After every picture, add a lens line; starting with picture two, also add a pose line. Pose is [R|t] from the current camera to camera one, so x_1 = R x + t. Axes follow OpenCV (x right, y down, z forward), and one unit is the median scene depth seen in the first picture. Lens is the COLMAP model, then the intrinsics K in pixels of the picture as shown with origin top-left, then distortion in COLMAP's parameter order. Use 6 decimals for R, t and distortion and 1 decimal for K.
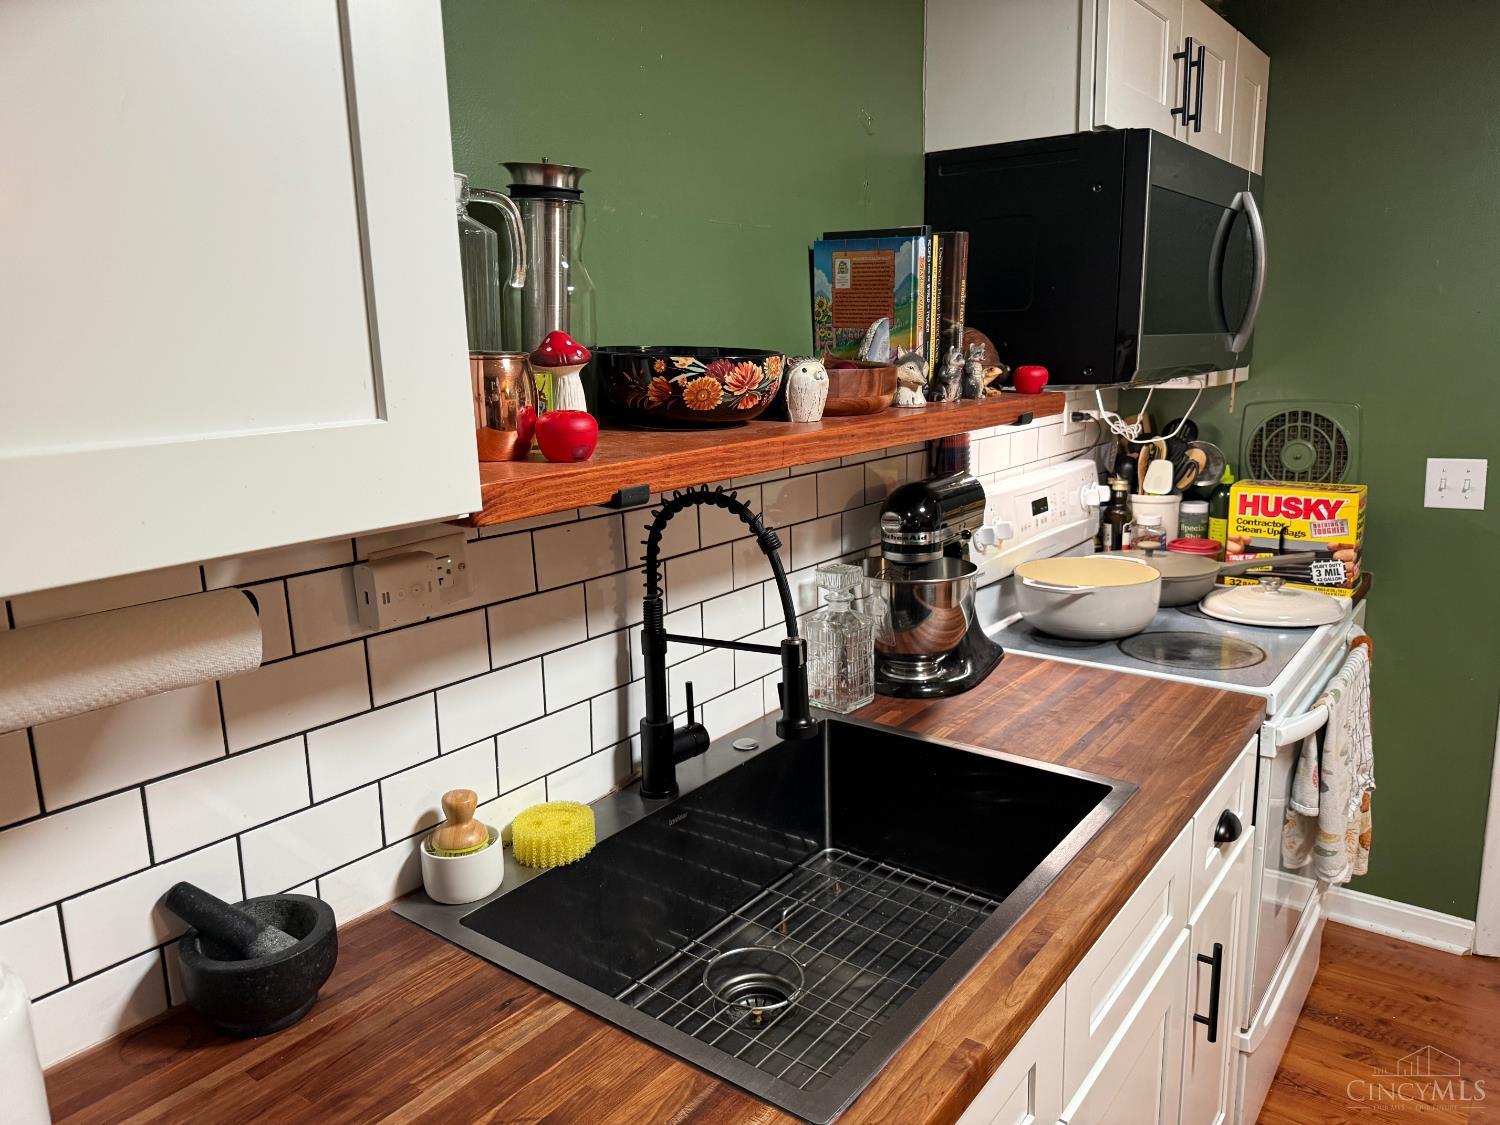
lens RADIAL K [[1060.2, 0, 736.2], [0, 1060.2, 561.2], [0, 0, 1]] dist [0.077965, -0.114855]
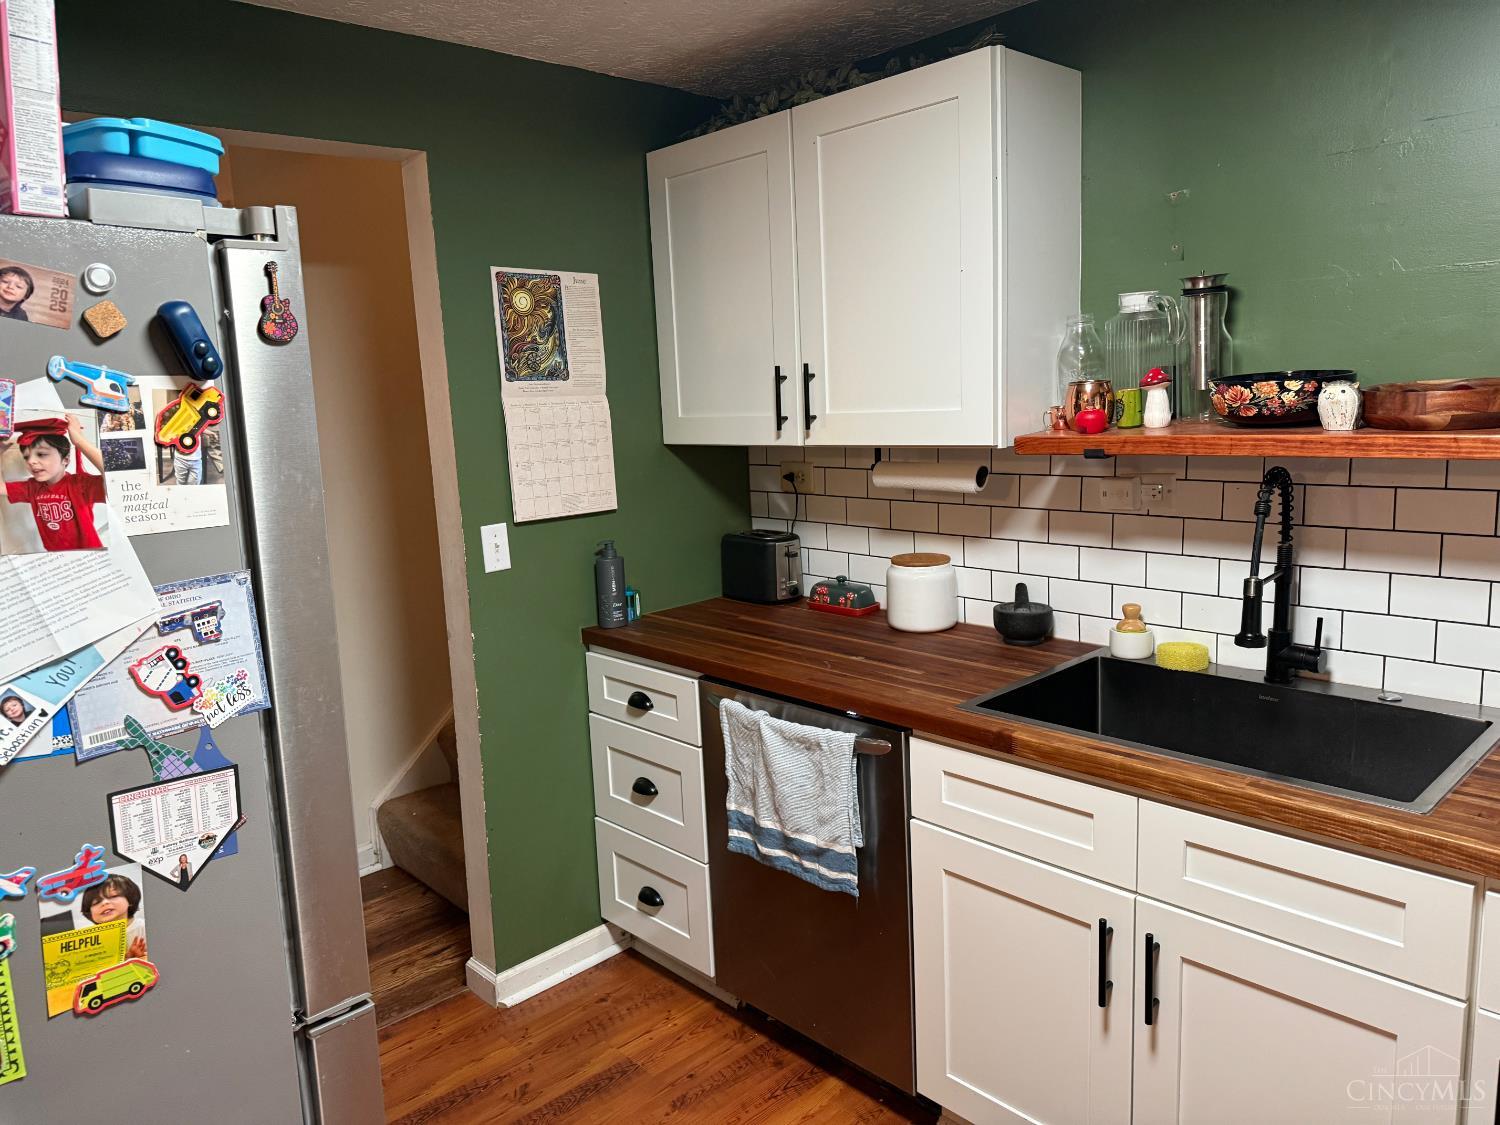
lens RADIAL K [[1060.2, 0, 736.2], [0, 1060.2, 561.2], [0, 0, 1]] dist [0.077965, -0.114855]
pose [[-0.165614, 0.193352, -0.967051, 0.871105], [-0.152267, 0.963820, 0.218783, -0.087764], [0.974365, 0.183483, -0.130181, 0.275796]]
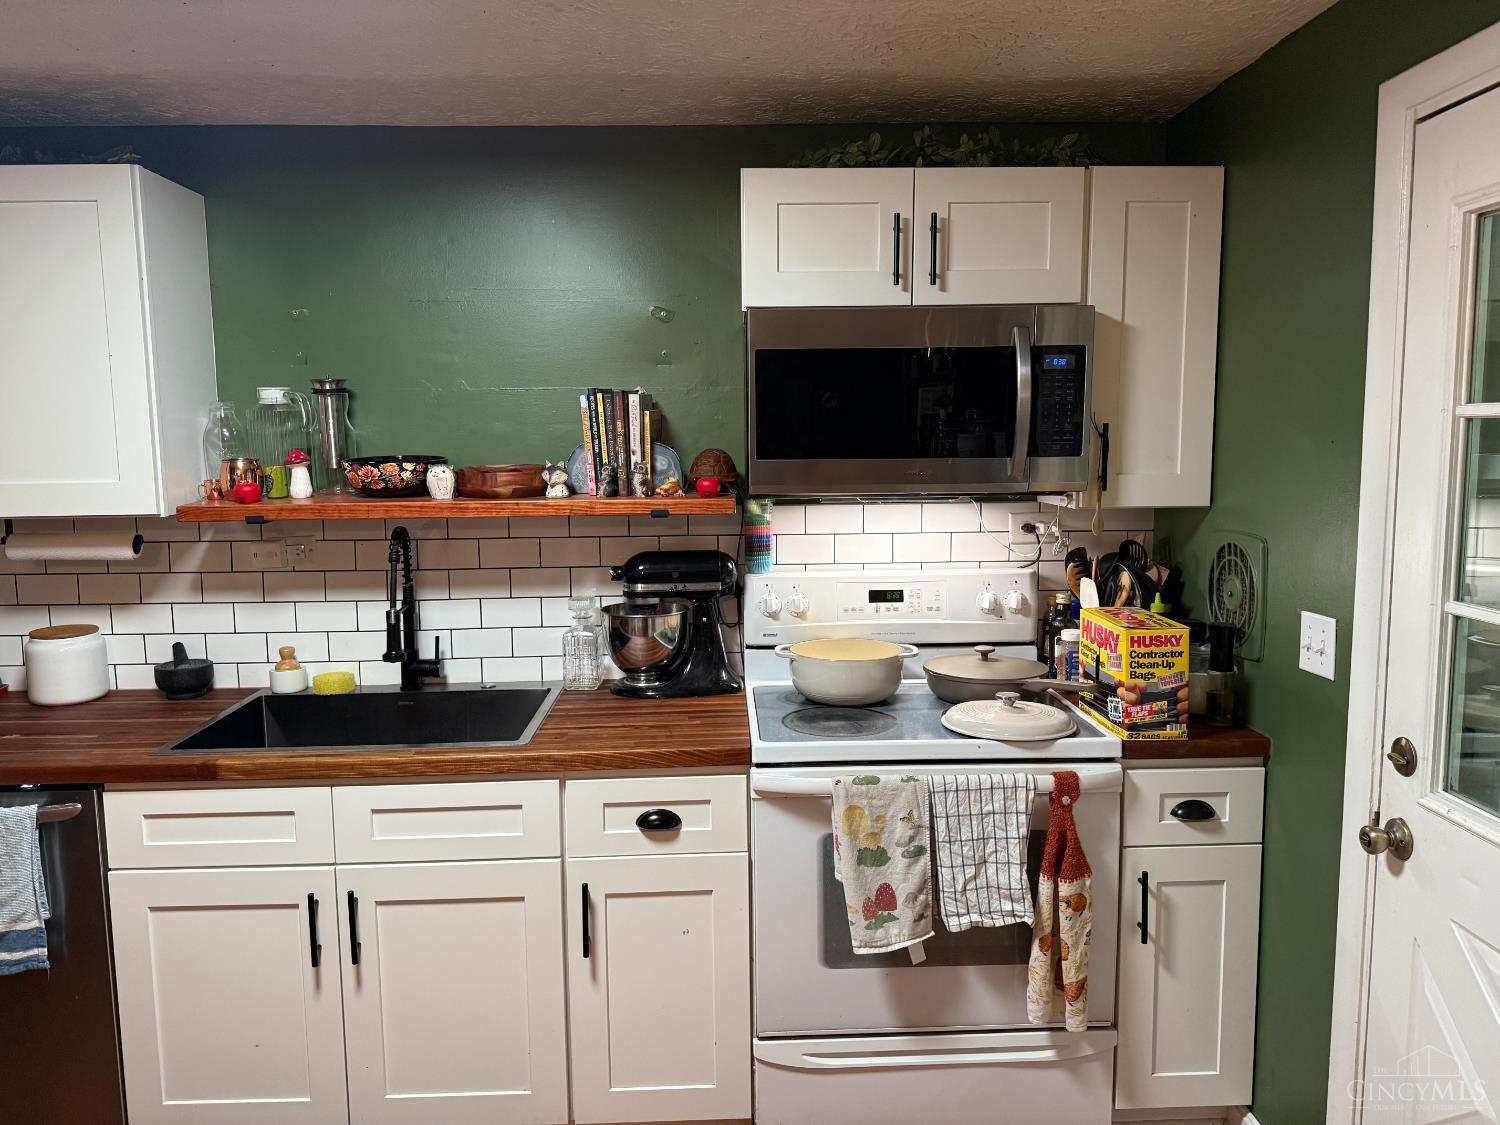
lens RADIAL K [[1060.2, 0, 736.2], [0, 1060.2, 561.2], [0, 0, 1]] dist [0.077965, -0.114855]
pose [[0.618064, 0.110870, -0.778270, 1.070784], [-0.164575, 0.986316, 0.009810, -0.072731], [0.768708, 0.122021, 0.627853, 0.136793]]
